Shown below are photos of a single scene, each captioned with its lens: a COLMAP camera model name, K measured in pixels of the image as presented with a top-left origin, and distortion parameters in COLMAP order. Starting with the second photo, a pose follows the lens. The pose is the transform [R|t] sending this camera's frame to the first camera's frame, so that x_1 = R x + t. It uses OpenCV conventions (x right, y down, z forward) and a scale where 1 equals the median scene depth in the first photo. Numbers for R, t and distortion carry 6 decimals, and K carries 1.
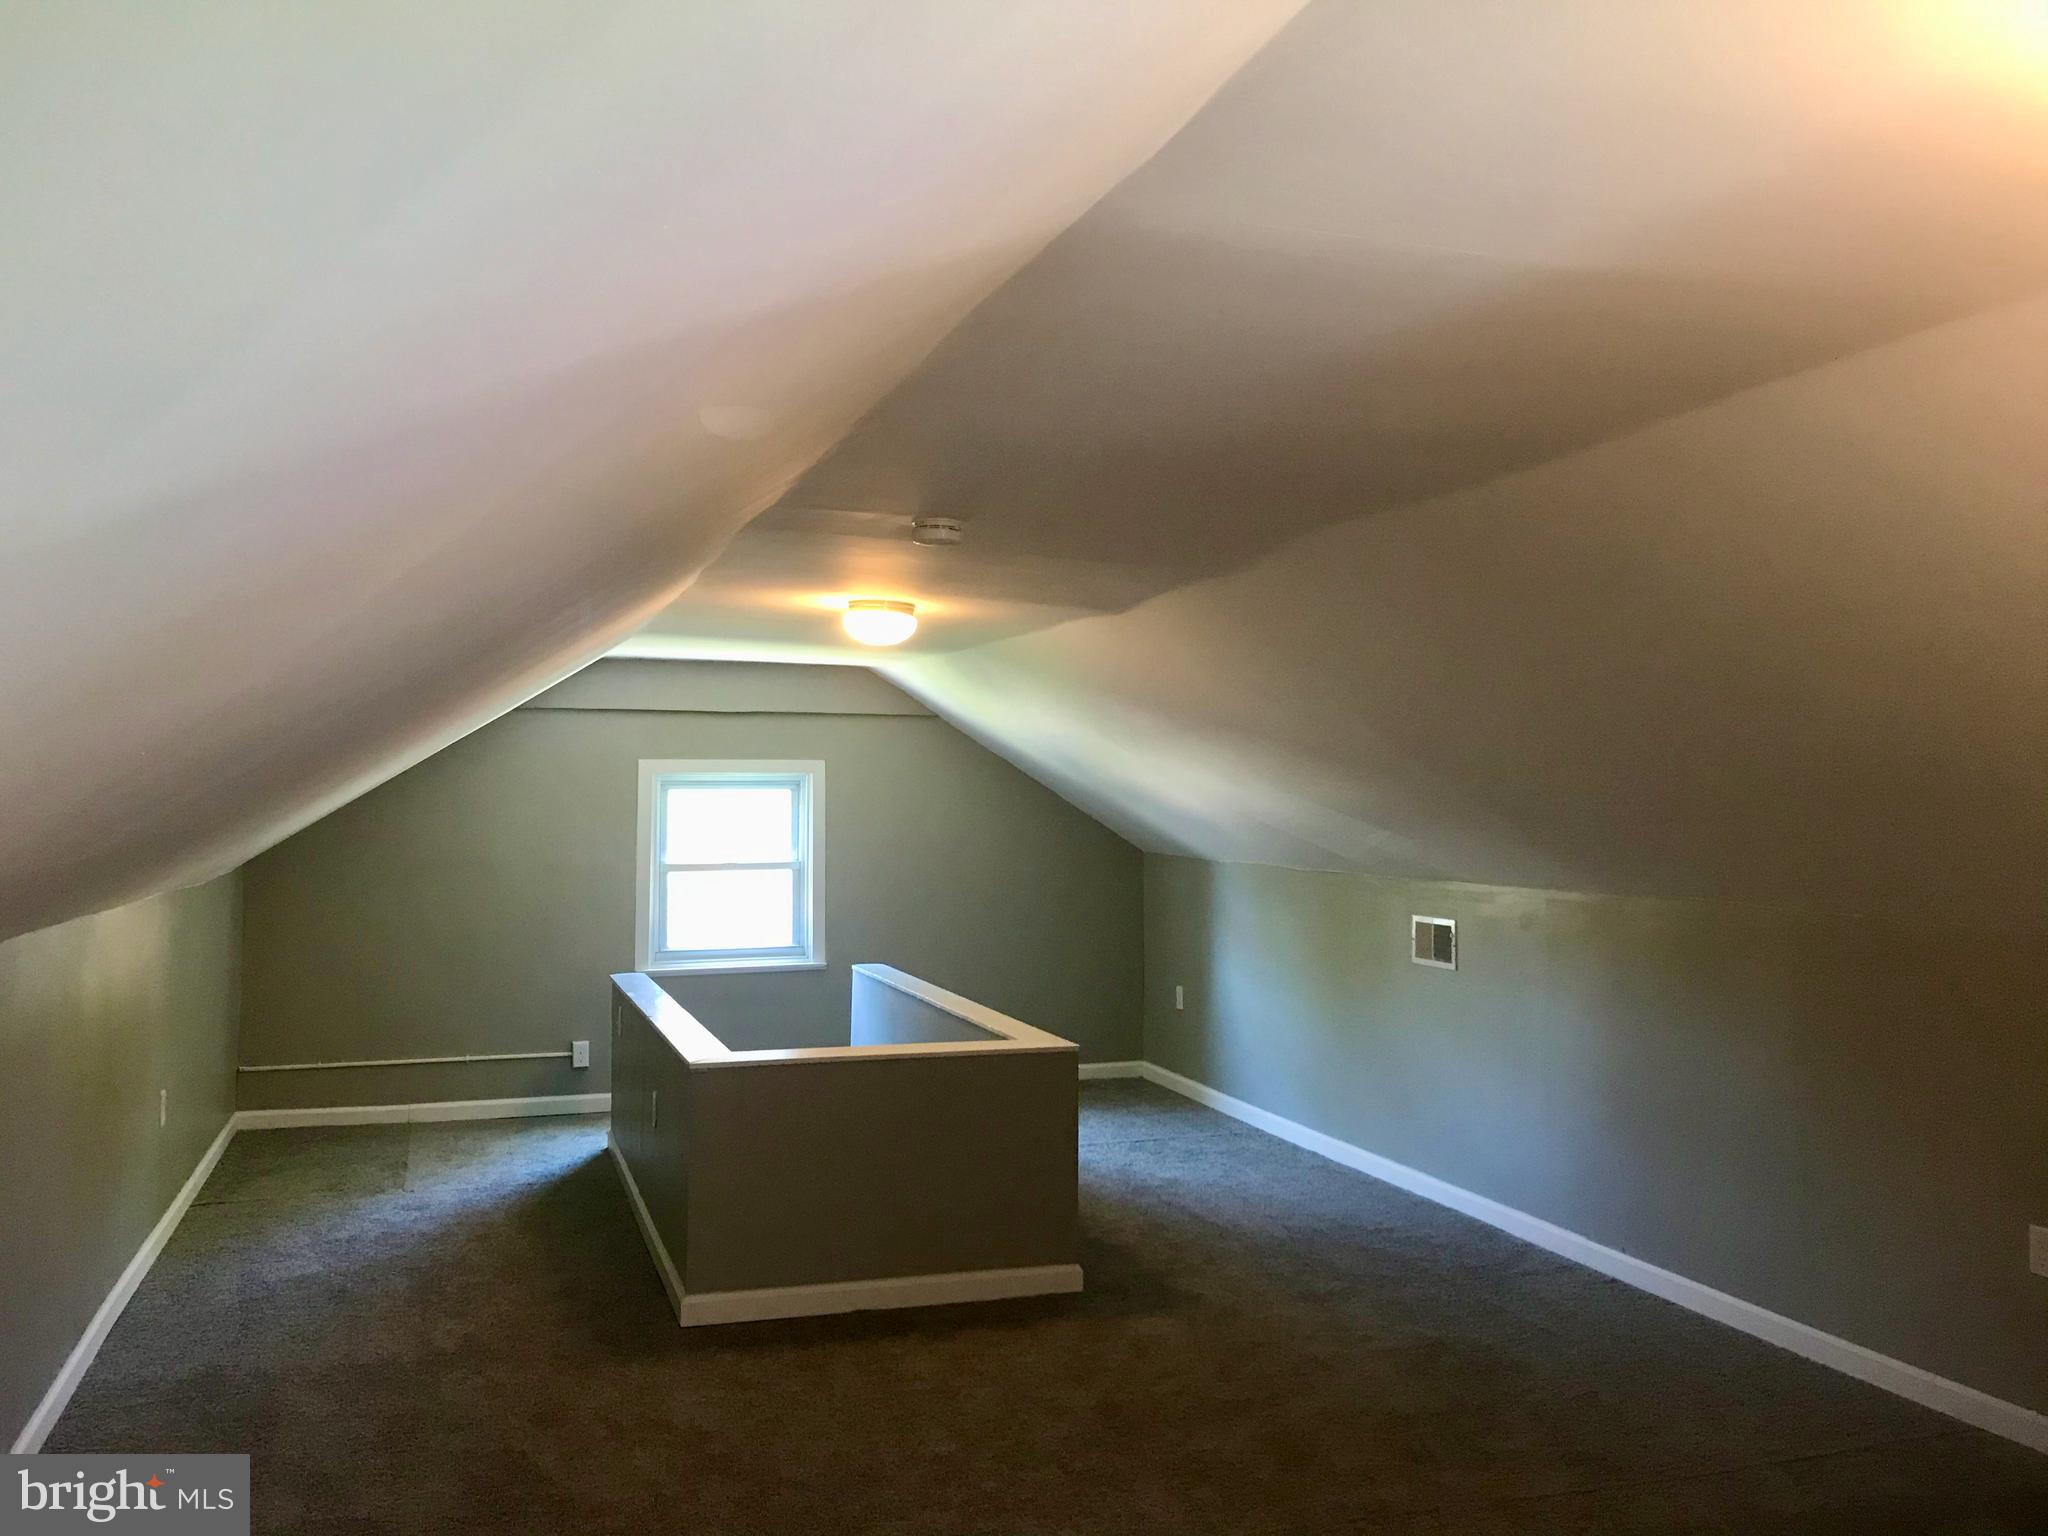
lens RADIAL K [[1659.3, 0, 1022.6], [0, 1659.3, 770.8], [0, 0, 1]] dist [-0.012041, -0.010581]
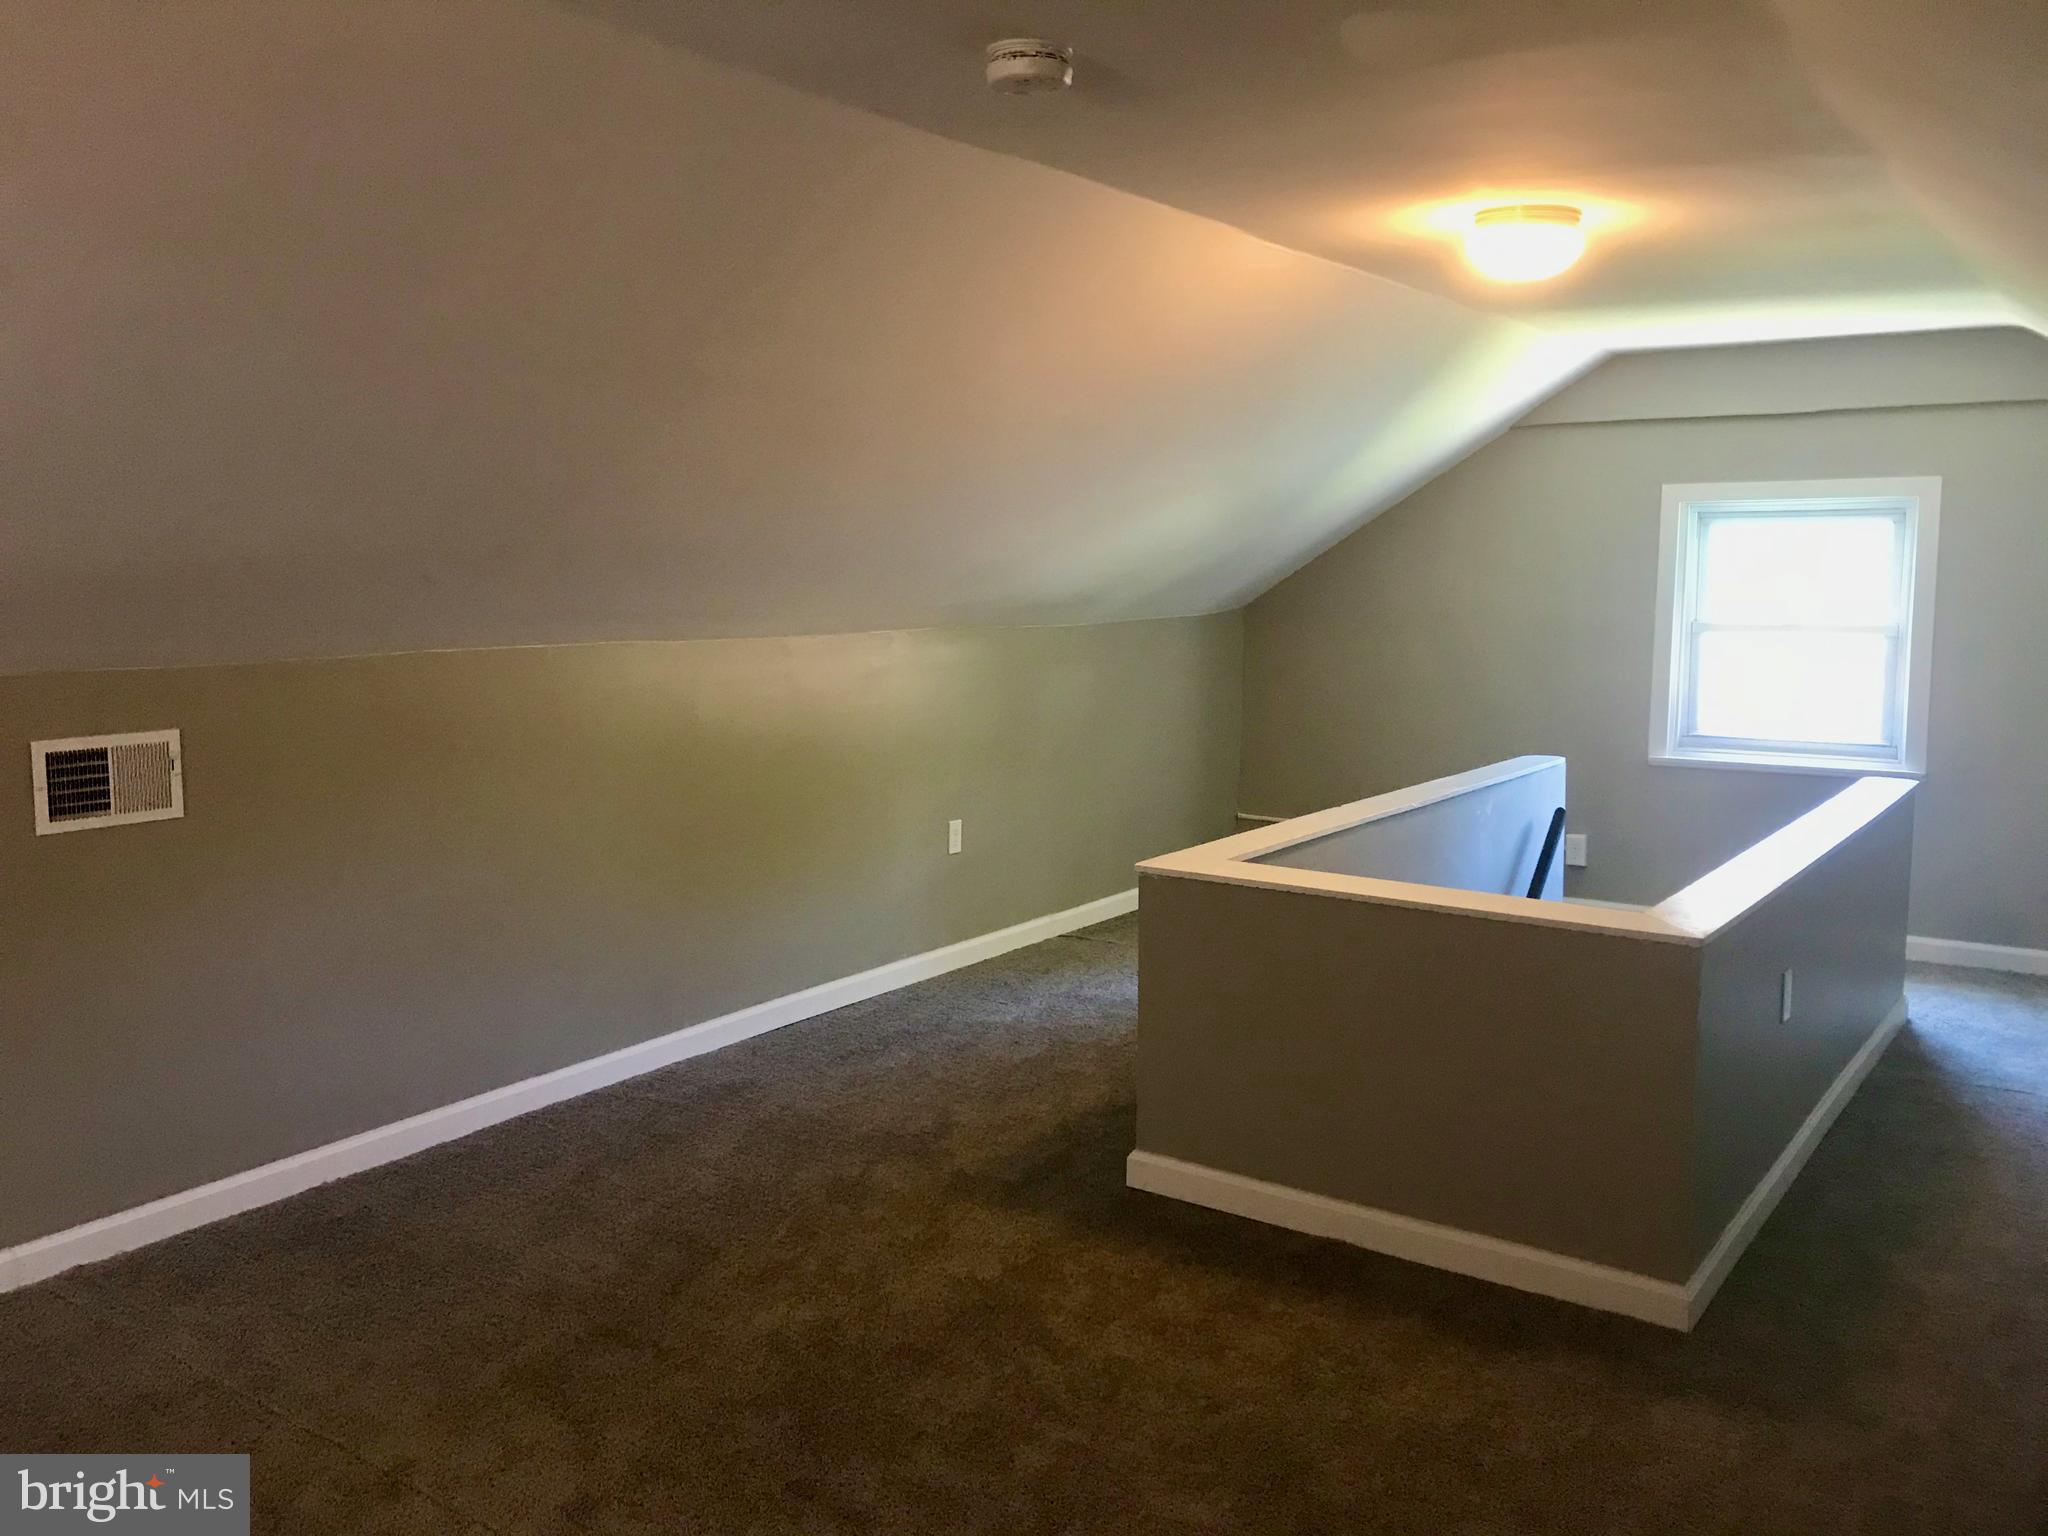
lens RADIAL K [[1659.3, 0, 1022.6], [0, 1659.3, 770.8], [0, 0, 1]] dist [-0.012041, -0.010581]
pose [[0.577548, 0.101723, -0.809995, 0.236748], [0.016414, 0.990559, 0.136103, 0.015860], [0.816192, -0.091901, 0.570425, 0.309937]]
